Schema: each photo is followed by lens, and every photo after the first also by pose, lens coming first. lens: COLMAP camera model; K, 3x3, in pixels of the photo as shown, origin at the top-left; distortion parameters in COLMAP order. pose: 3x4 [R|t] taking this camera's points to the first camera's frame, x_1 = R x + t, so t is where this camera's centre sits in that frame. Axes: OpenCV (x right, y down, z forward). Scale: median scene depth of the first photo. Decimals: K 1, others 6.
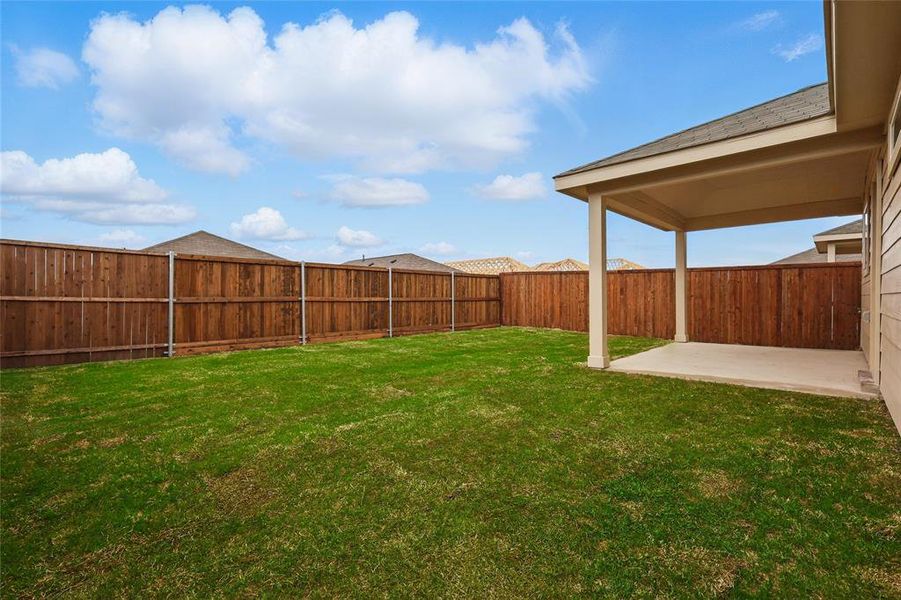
lens RADIAL K [[404.3, 0, 452.4], [0, 404.3, 297.9], [0, 0, 1]] dist [0.008668, -0.001017]
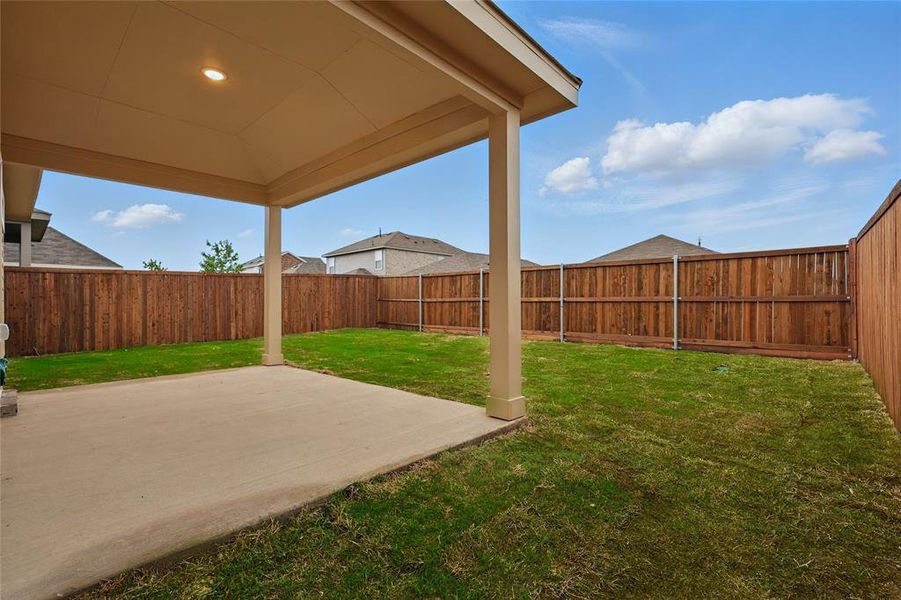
lens RADIAL K [[404.3, 0, 453.2], [0, 404.3, 300.4], [0, 0, 1]] dist [0.008668, -0.001017]
pose [[0.034982, 0.002501, -0.999385, 0.738784], [0.005004, 0.999984, 0.002678, 0.001700], [0.999375, -0.005094, 0.034969, 0.726719]]
